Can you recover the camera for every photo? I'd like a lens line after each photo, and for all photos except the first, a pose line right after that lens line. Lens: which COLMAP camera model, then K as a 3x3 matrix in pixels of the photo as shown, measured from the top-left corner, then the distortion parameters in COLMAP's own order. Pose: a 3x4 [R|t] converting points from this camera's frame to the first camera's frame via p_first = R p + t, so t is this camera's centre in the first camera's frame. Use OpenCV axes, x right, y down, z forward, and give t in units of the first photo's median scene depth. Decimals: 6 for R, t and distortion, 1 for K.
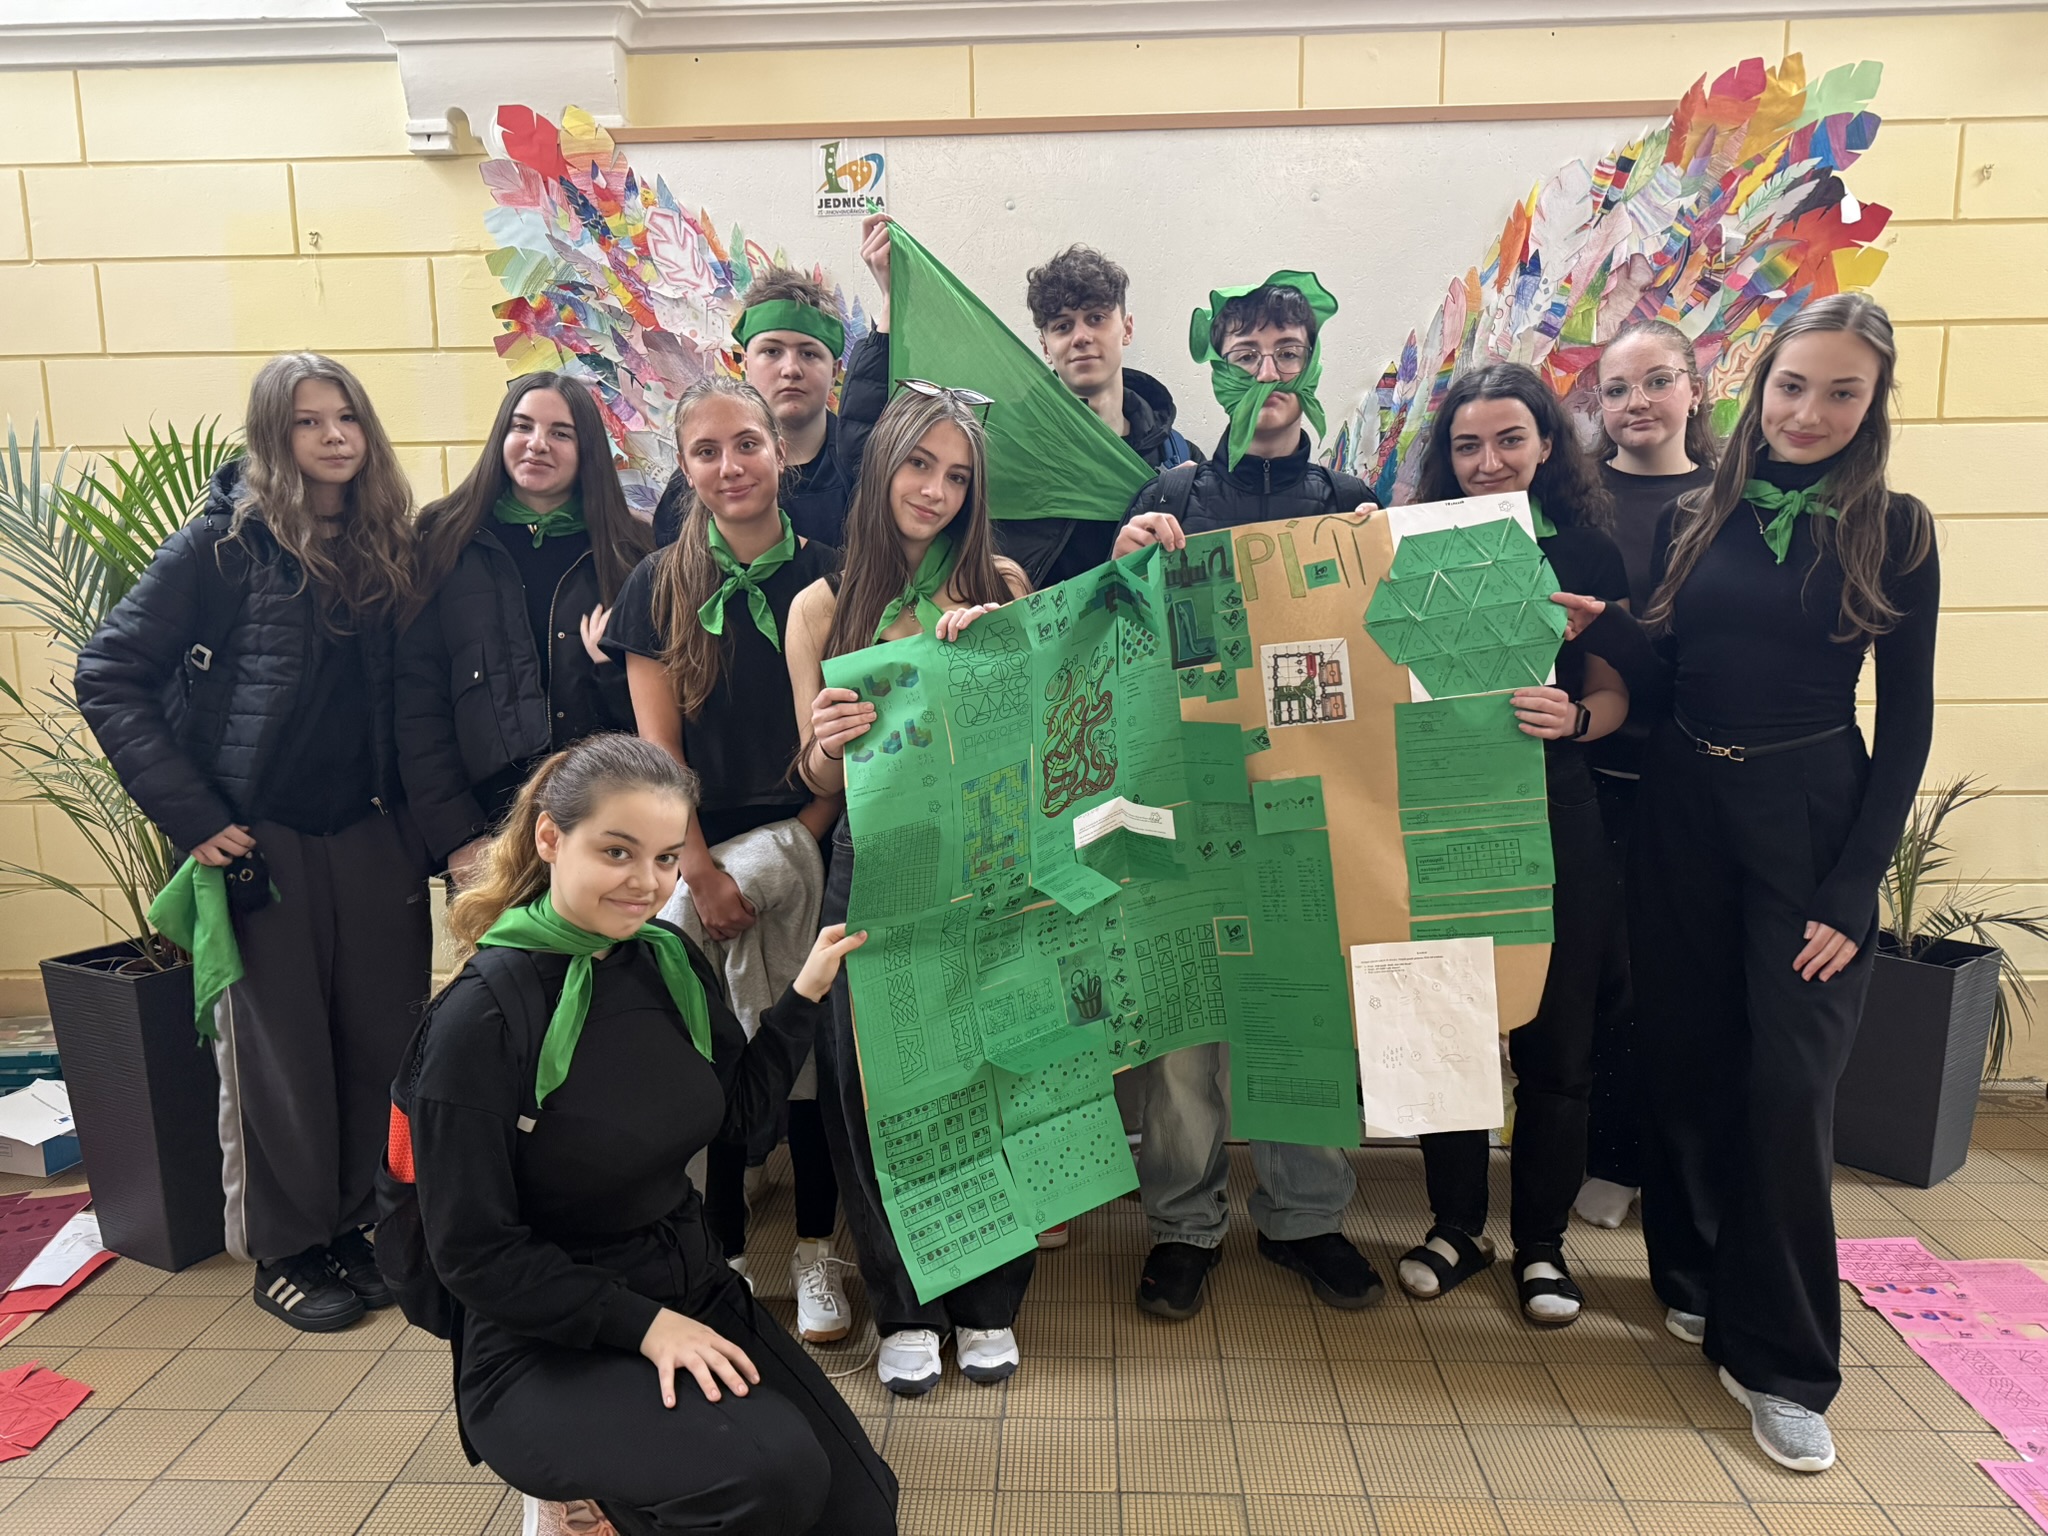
lens RADIAL K [[1439.3, 0, 1022.2], [0, 1439.3, 766.8], [0, 0, 1]] dist [0.041767, -0.037889]
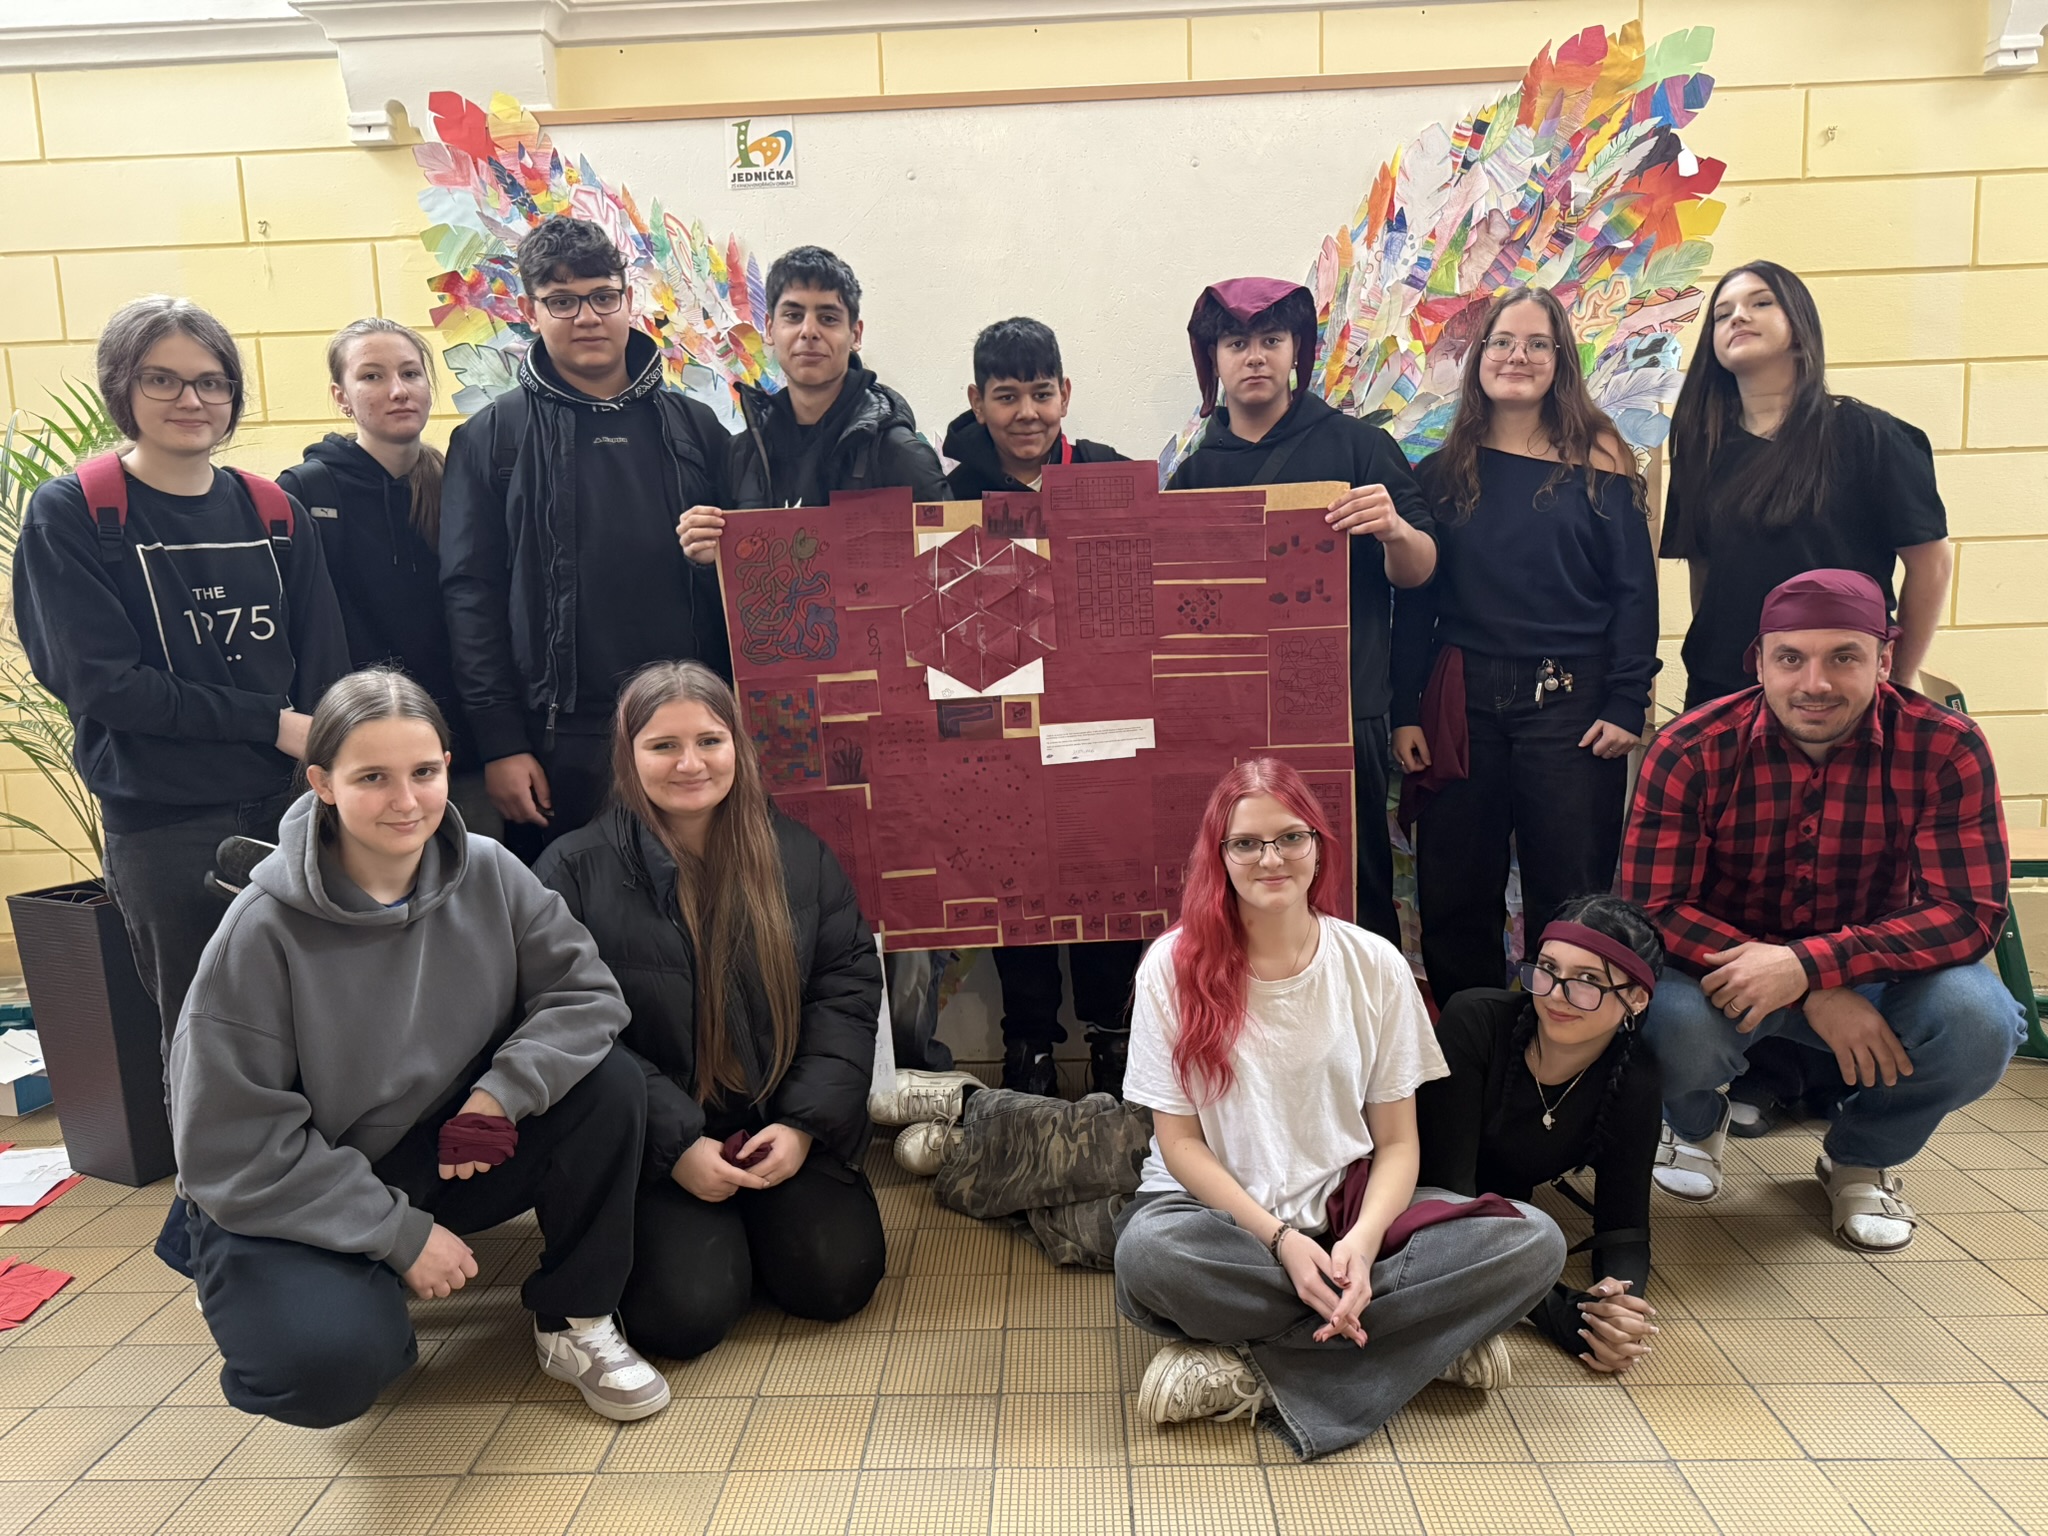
lens RADIAL K [[1439.3, 0, 1025.2], [0, 1439.3, 768.4], [0, 0, 1]] dist [0.041767, -0.037889]
pose [[0.999721, -0.022338, 0.007676, 0.057448], [0.022438, 0.999661, -0.013222, 0.065079], [-0.007378, 0.013390, 0.999883, -0.063918]]
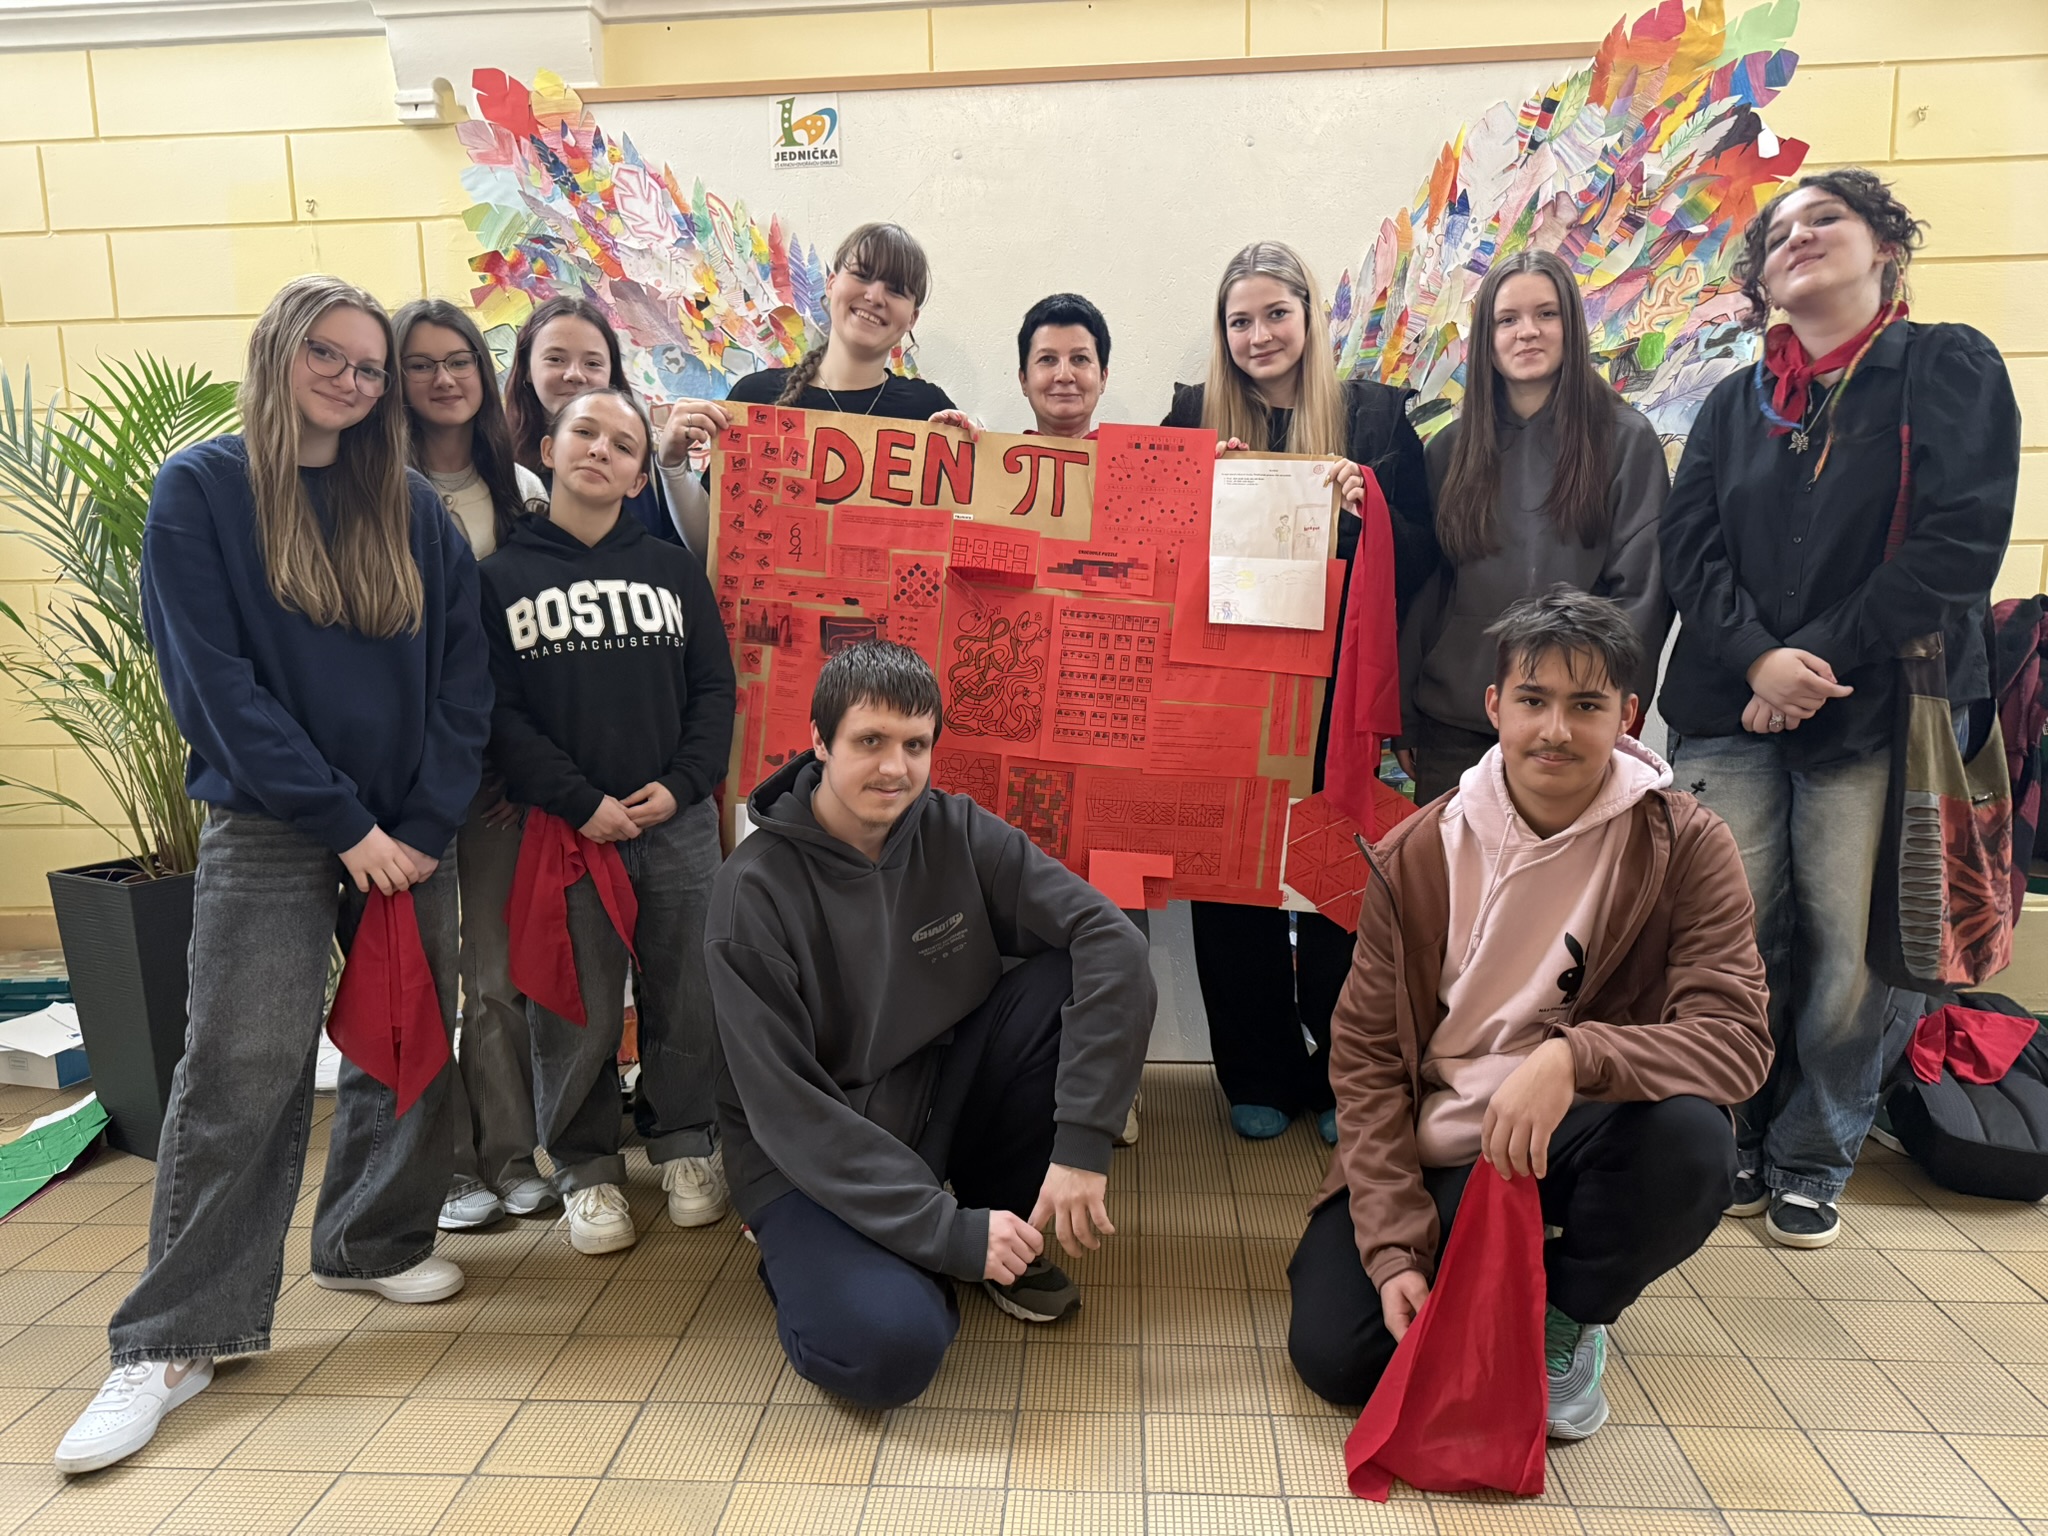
lens RADIAL K [[1439.3, 0, 1023.5], [0, 1439.3, 771.2], [0, 0, 1]] dist [0.041767, -0.037889]
pose [[0.999523, -0.003363, -0.030702, 0.069412], [0.003258, 0.999989, -0.003483, 0.059578], [0.030714, 0.003382, 0.999523, -0.041104]]
